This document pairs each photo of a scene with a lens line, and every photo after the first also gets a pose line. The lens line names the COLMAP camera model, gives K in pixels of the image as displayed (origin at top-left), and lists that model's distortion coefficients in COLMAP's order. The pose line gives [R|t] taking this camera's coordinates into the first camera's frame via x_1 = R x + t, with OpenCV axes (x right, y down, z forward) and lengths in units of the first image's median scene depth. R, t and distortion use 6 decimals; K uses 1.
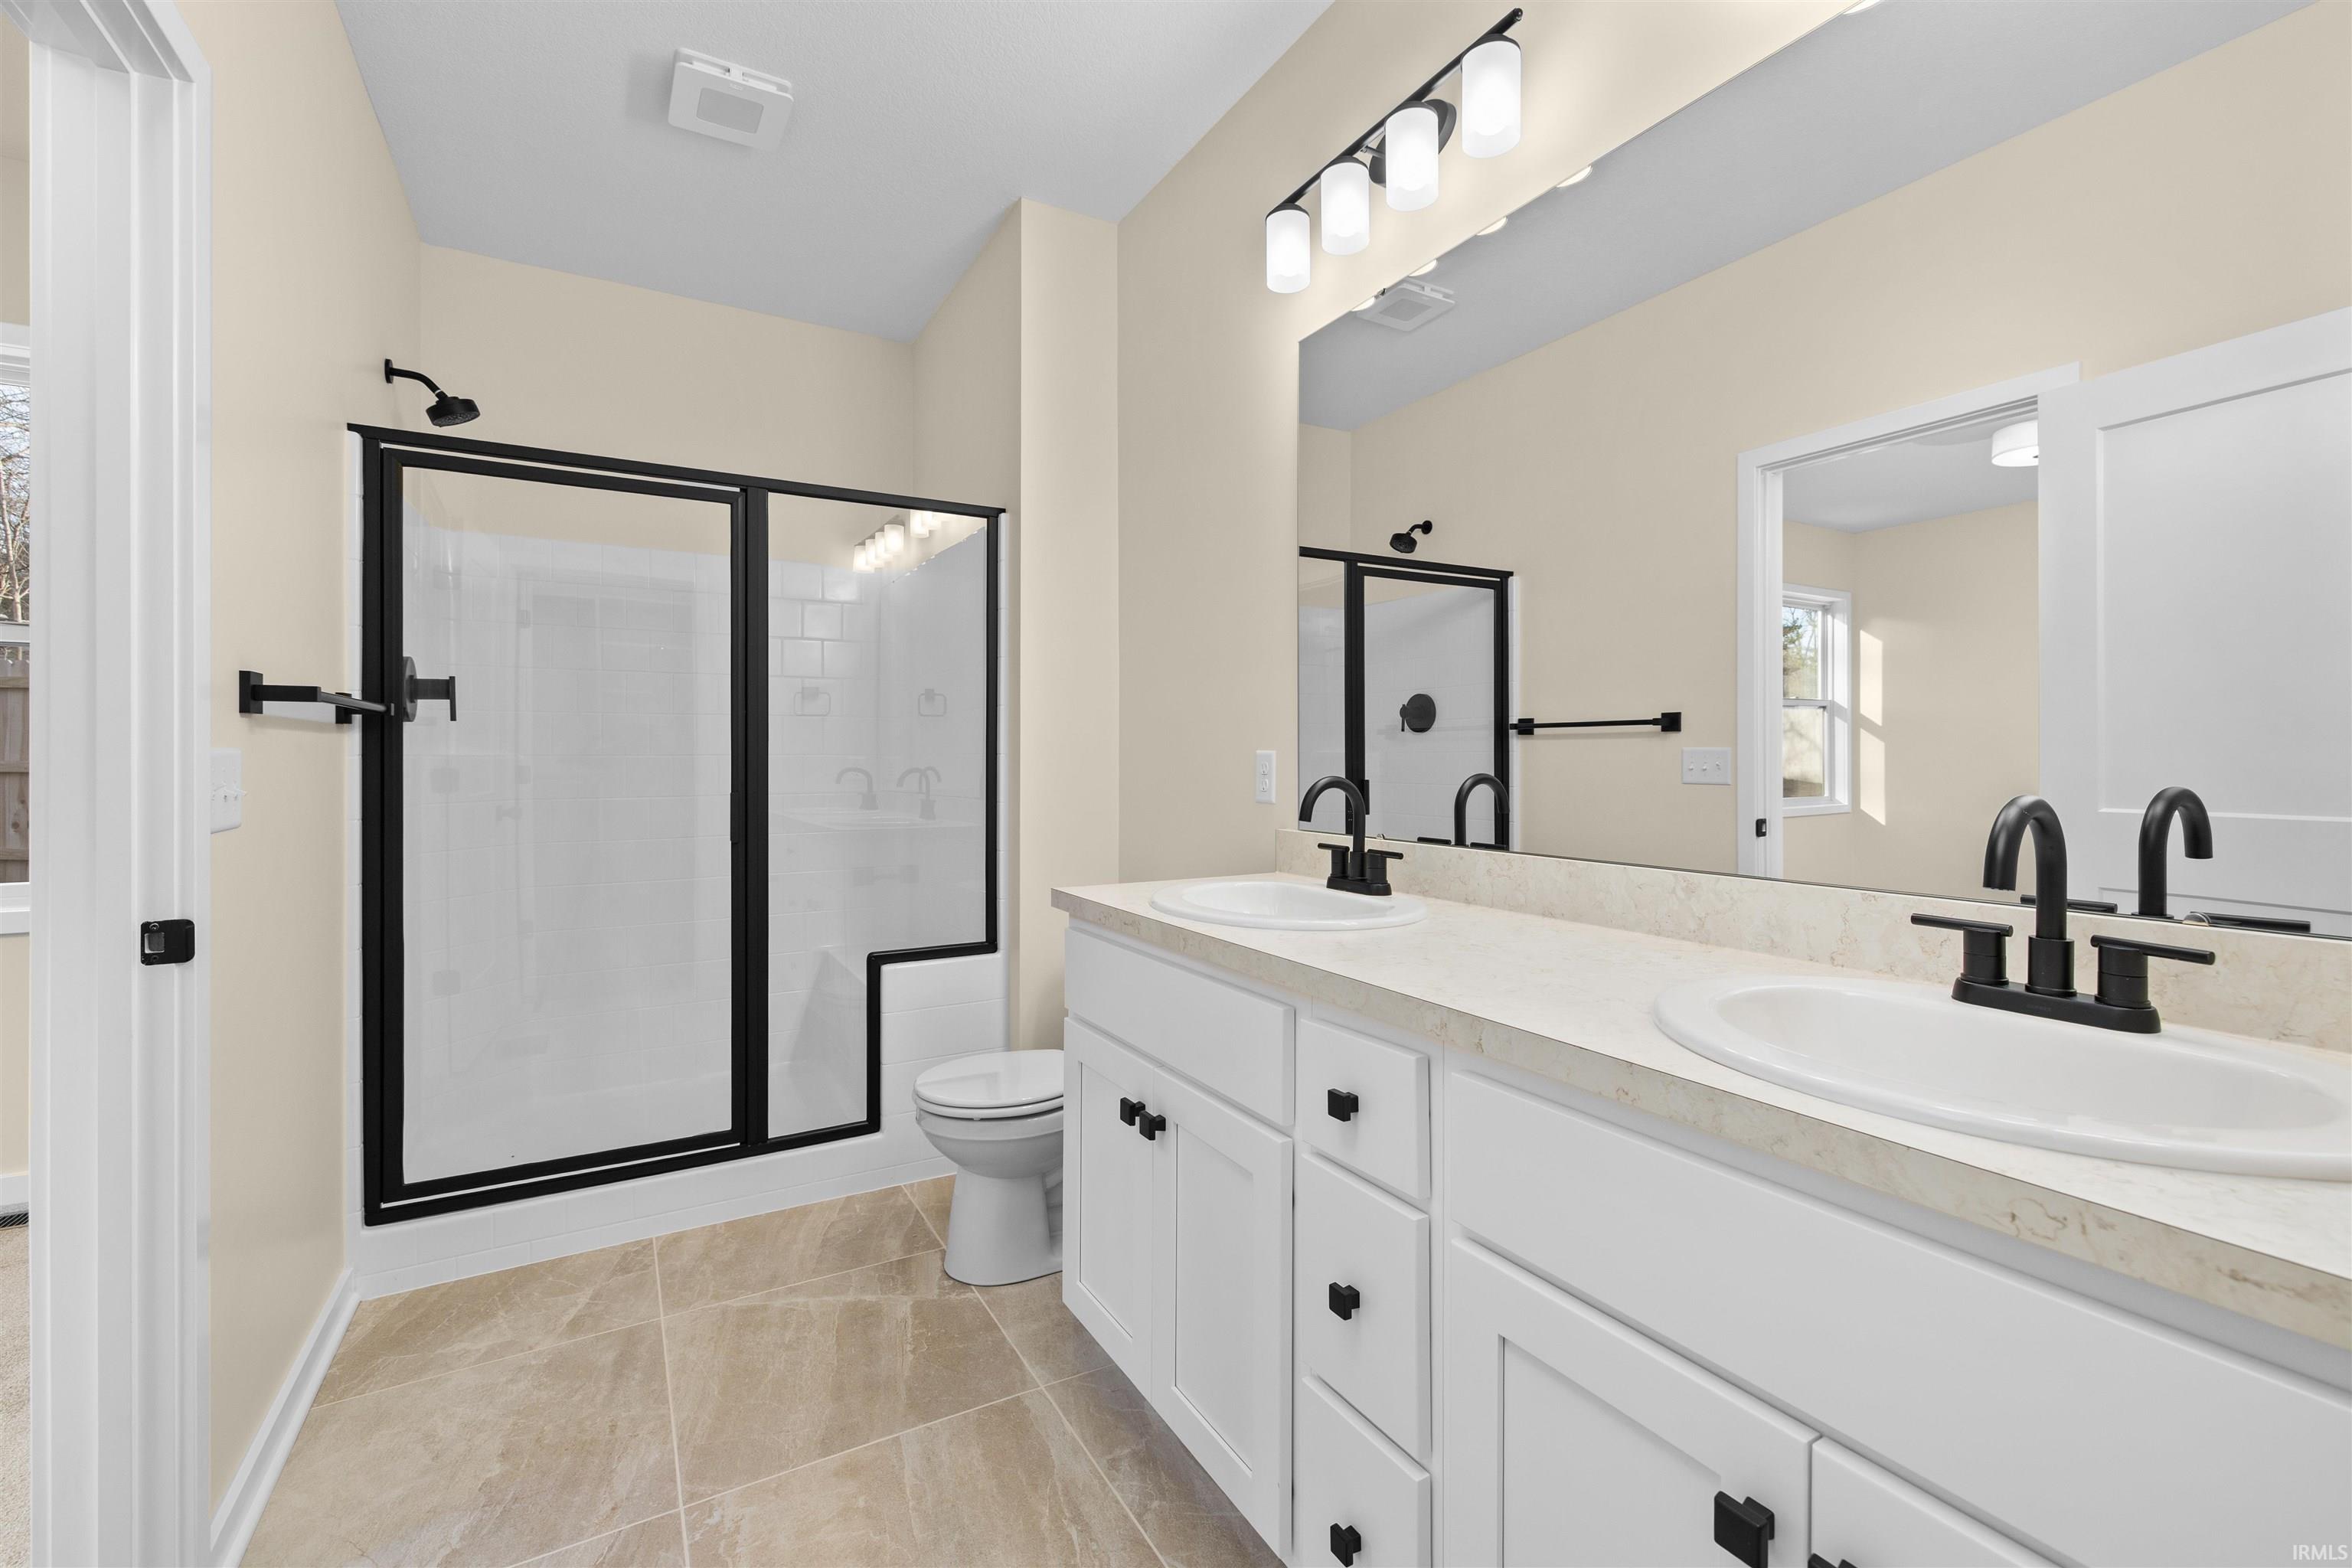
lens RADIAL K [[985.5, 0, 1164.2], [0, 985.5, 761.1], [0, 0, 1]] dist [-0.002230, -0.000041]
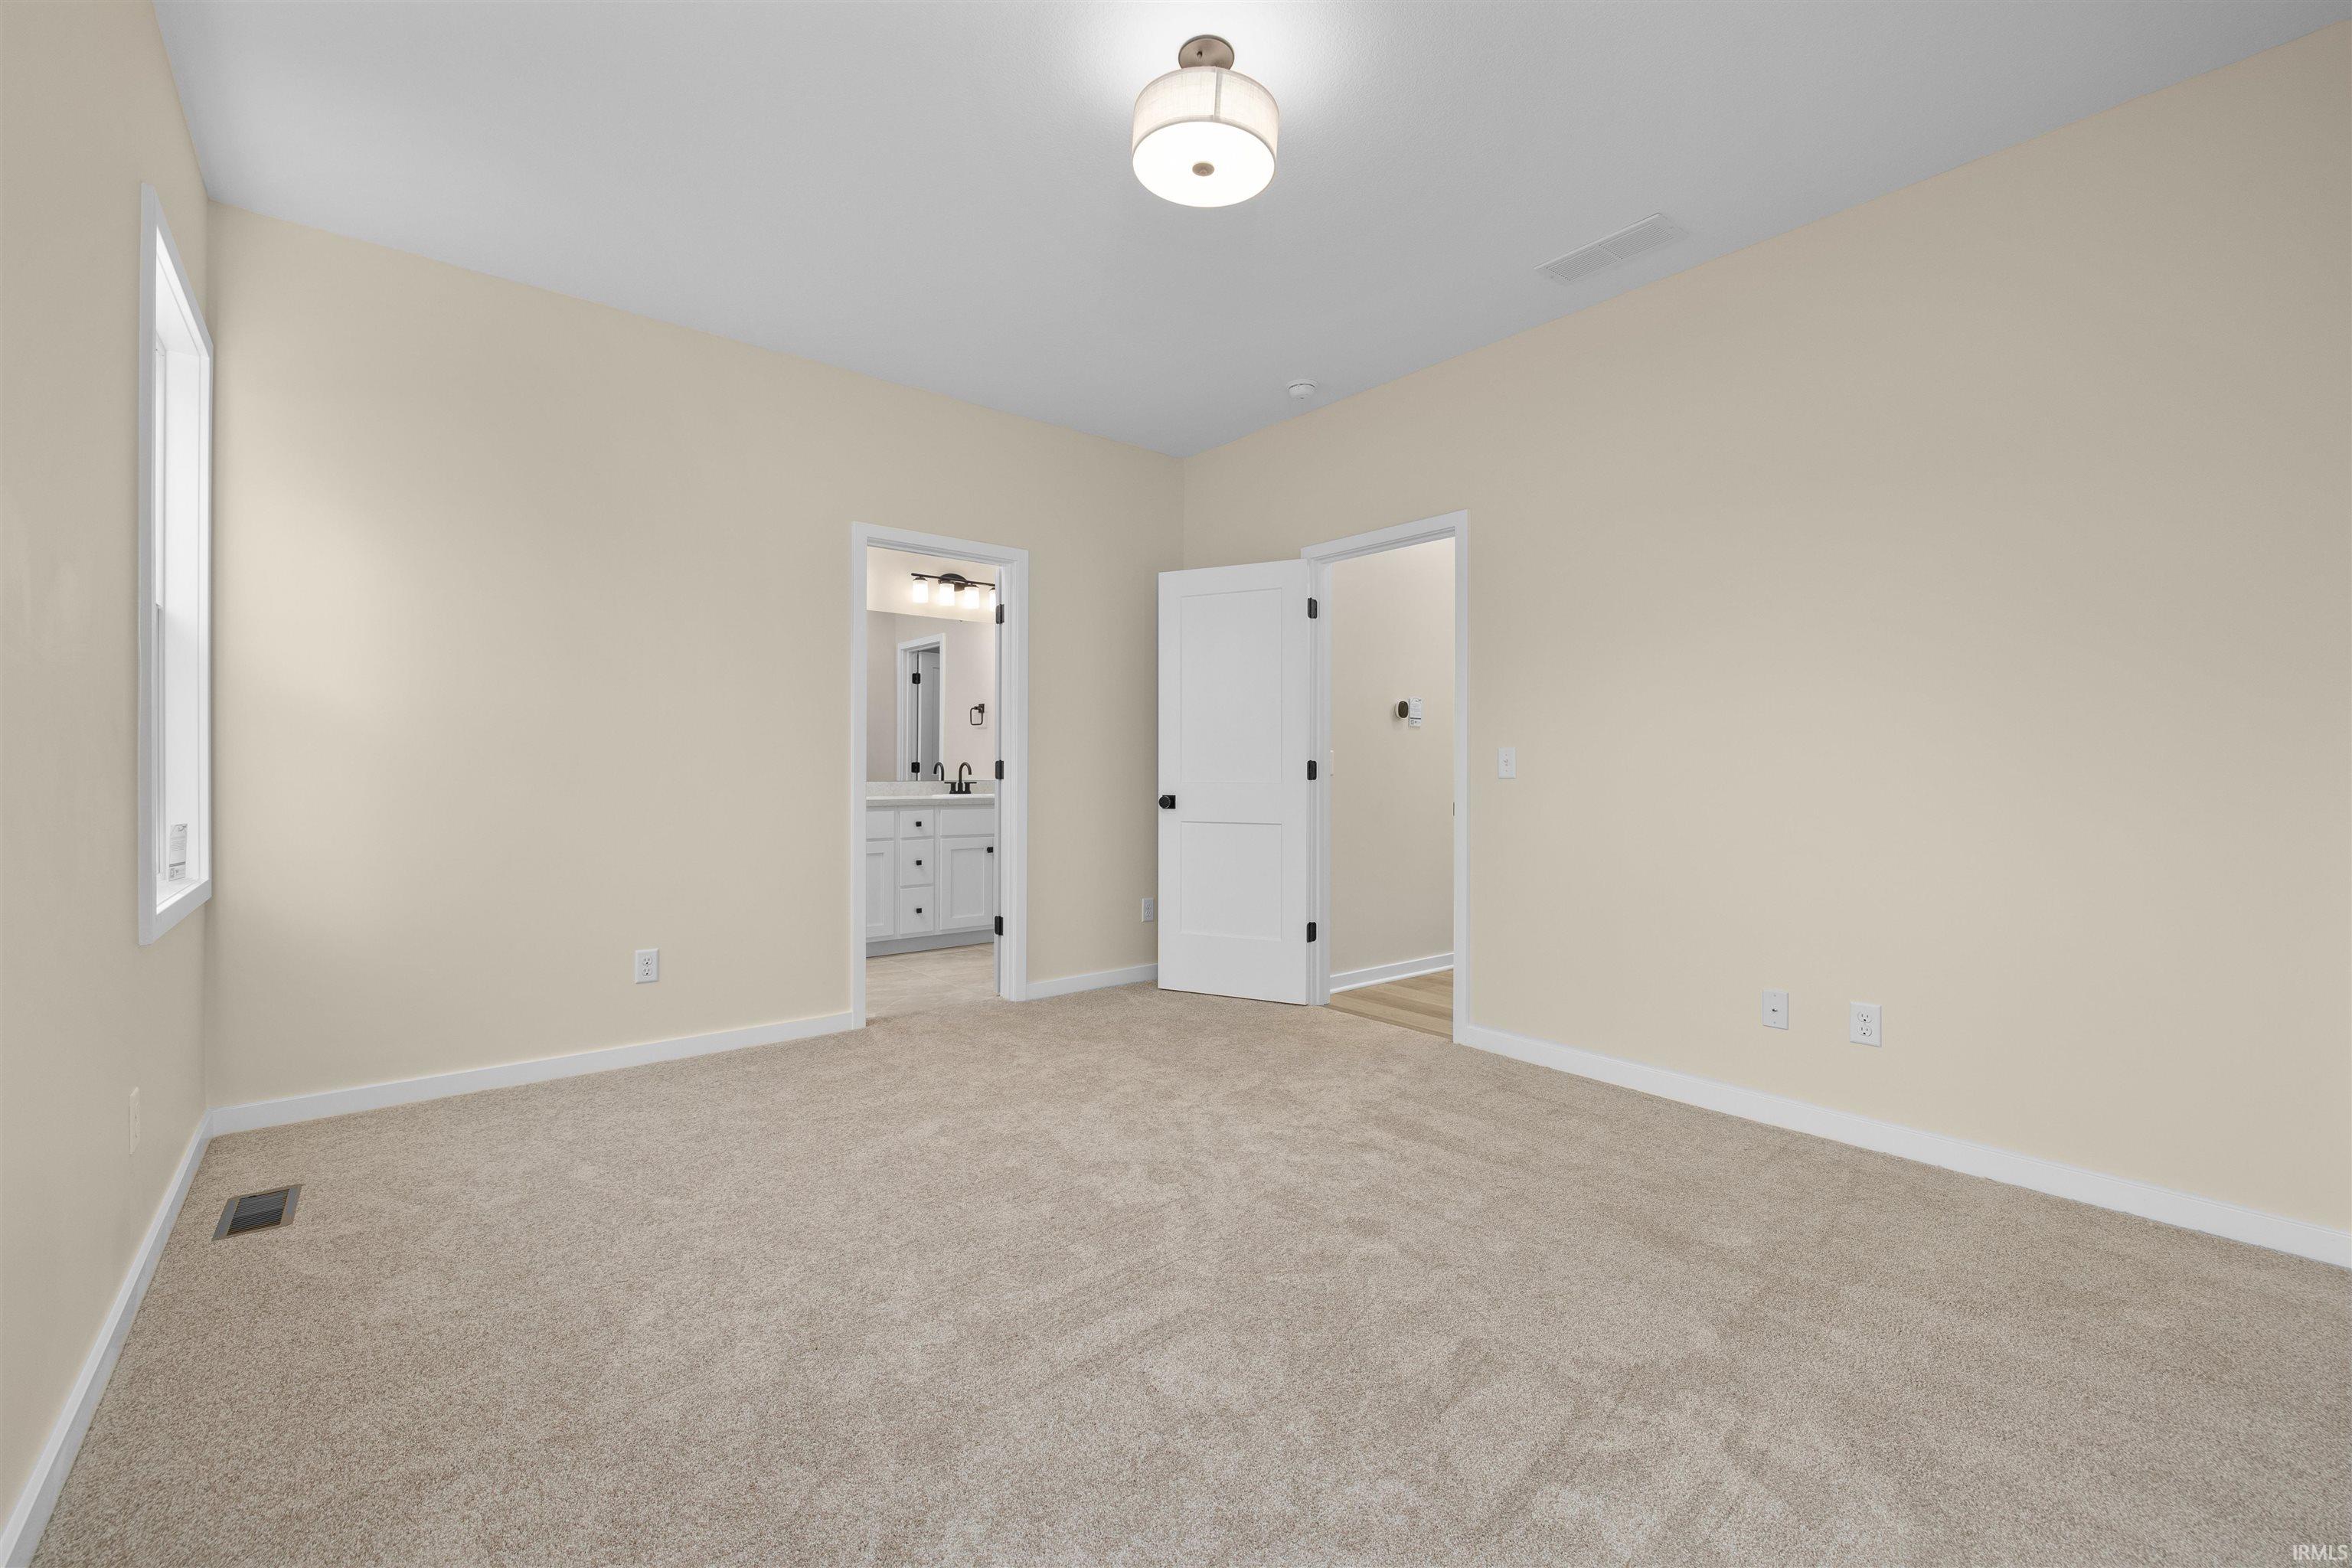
lens RADIAL K [[985.5, 0, 1164.2], [0, 985.5, 761.1], [0, 0, 1]] dist [-0.002230, -0.000041]
pose [[-0.126511, -0.009253, 0.991922, -6.142751], [-0.006952, 0.999940, 0.008441, -0.049057], [-0.991941, -0.005828, -0.126568, 0.434152]]
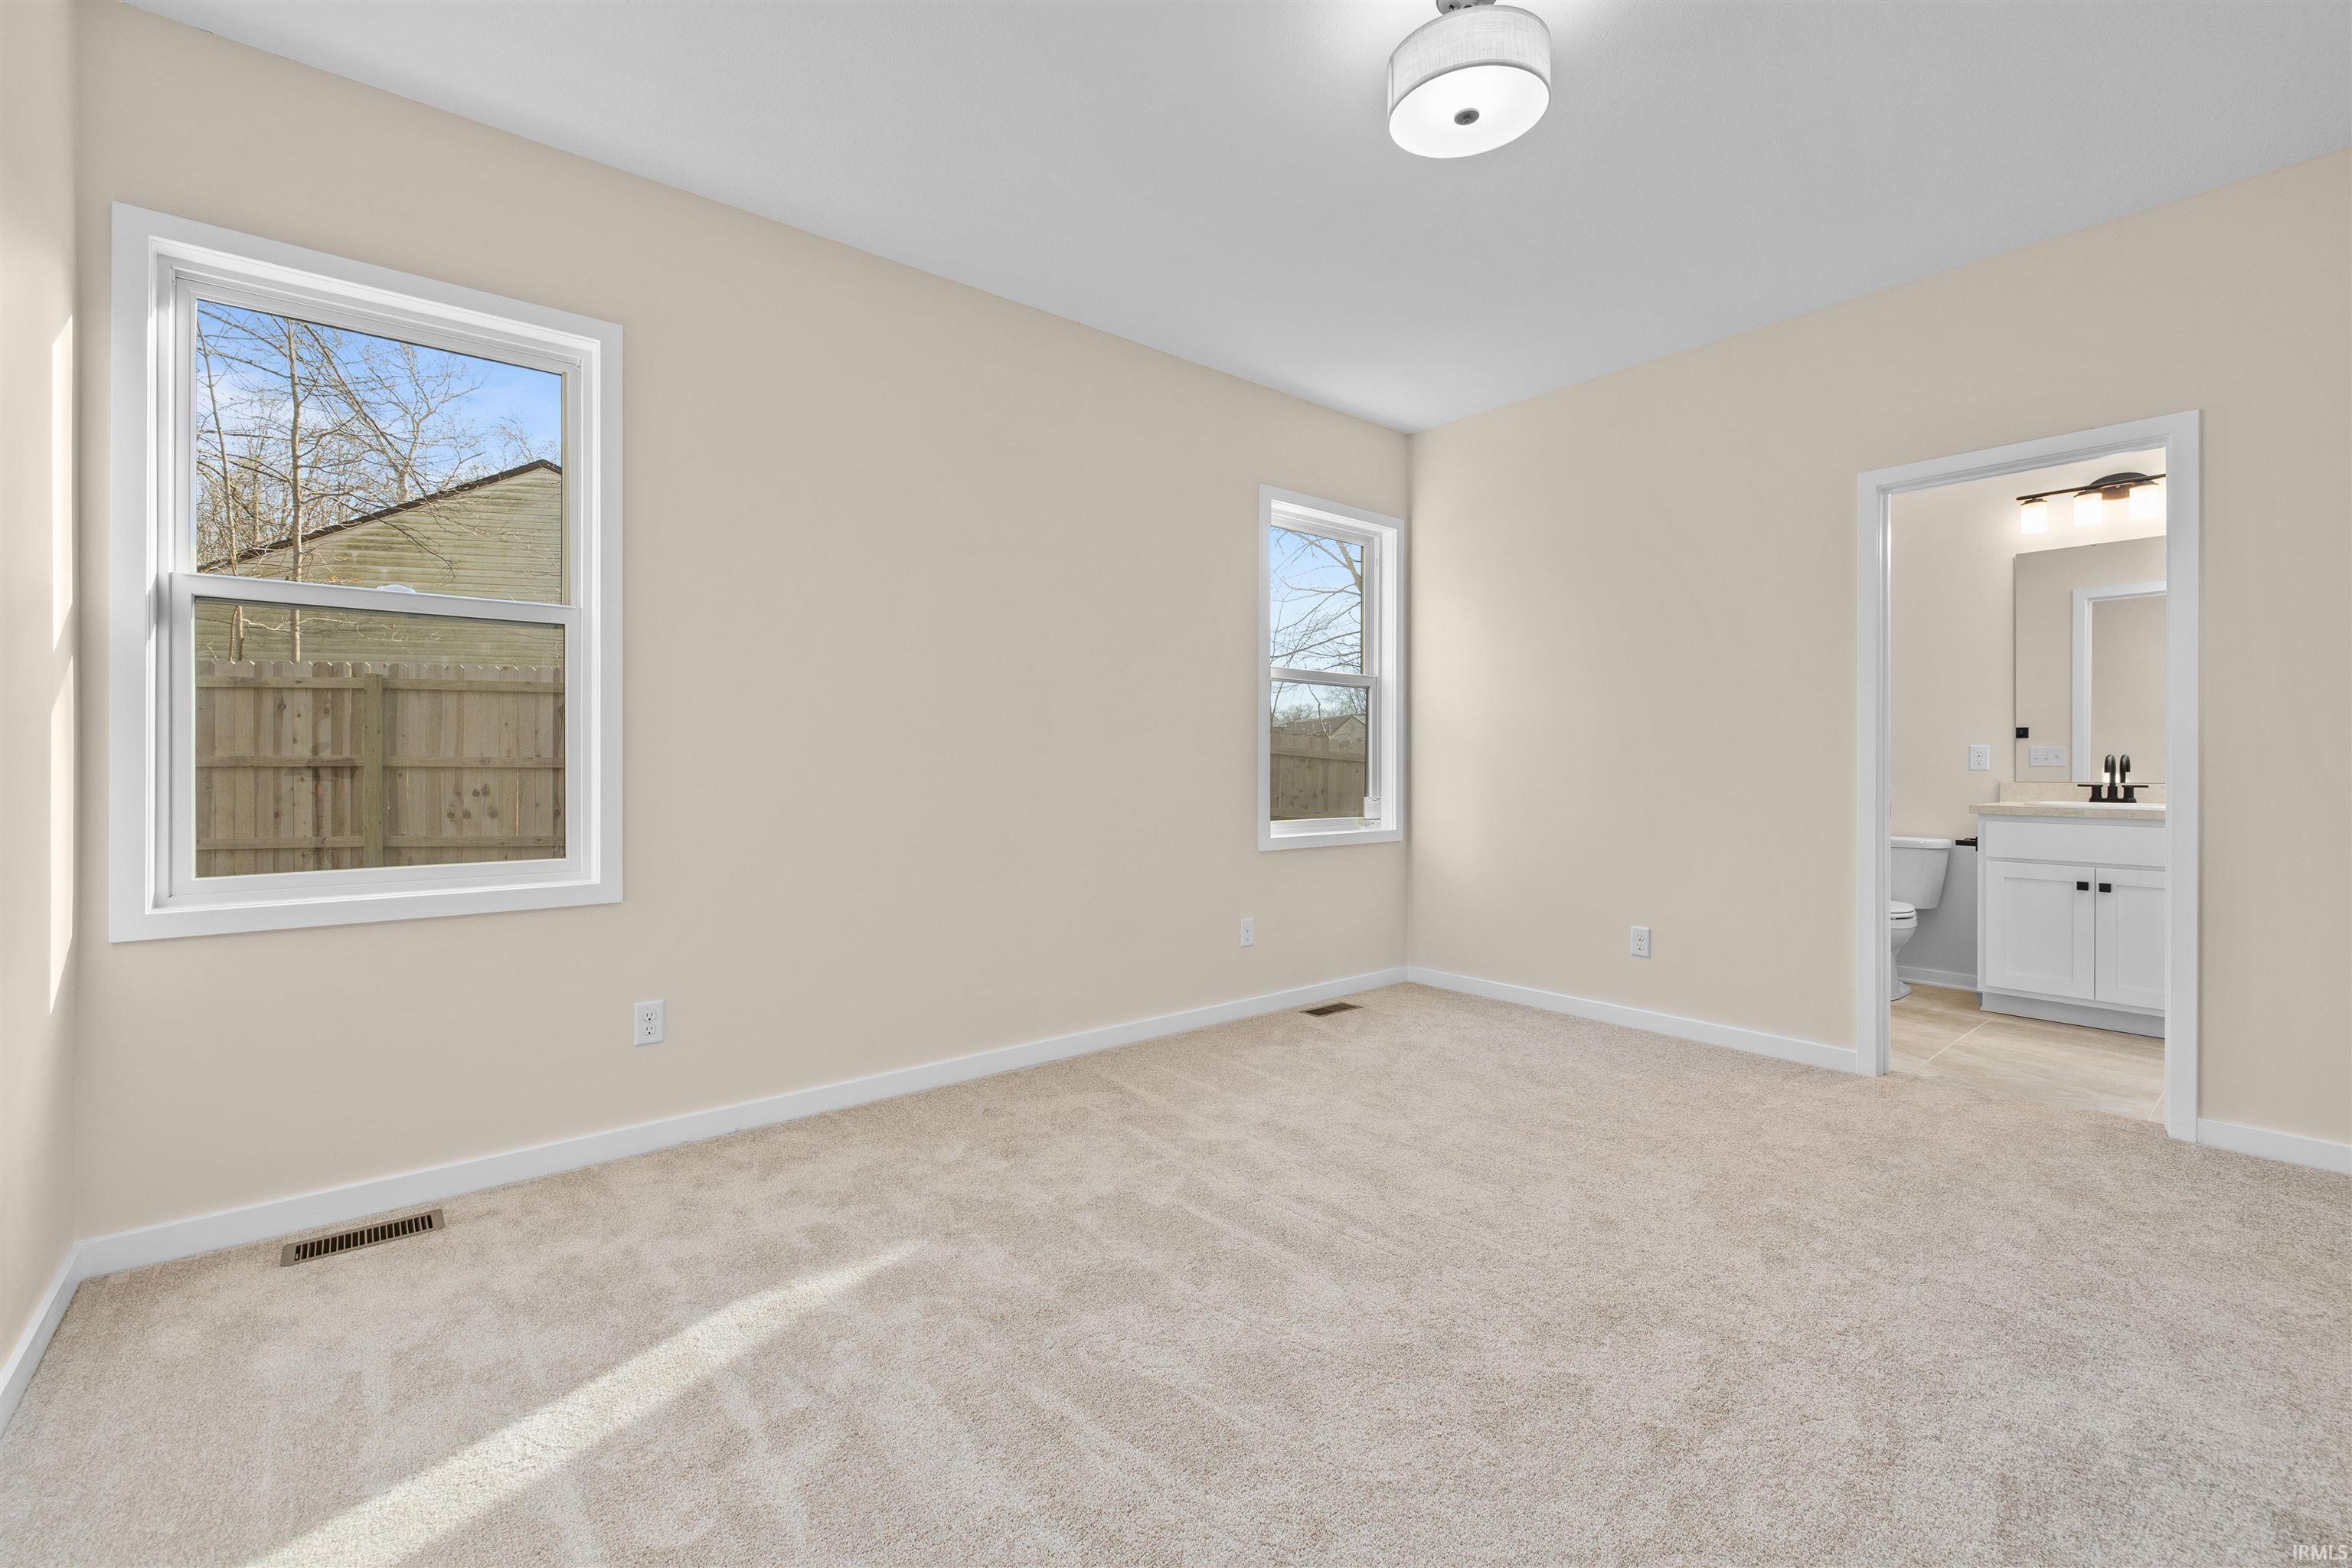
lens RADIAL K [[985.5, 0, 1164.2], [0, 985.5, 761.1], [0, 0, 1]] dist [-0.002230, -0.000041]
pose [[0.990342, -0.005361, 0.138543, -4.147559], [0.005426, 0.999985, -0.000093, 0.031347], [-0.138541, 0.000844, 0.990356, -2.961520]]
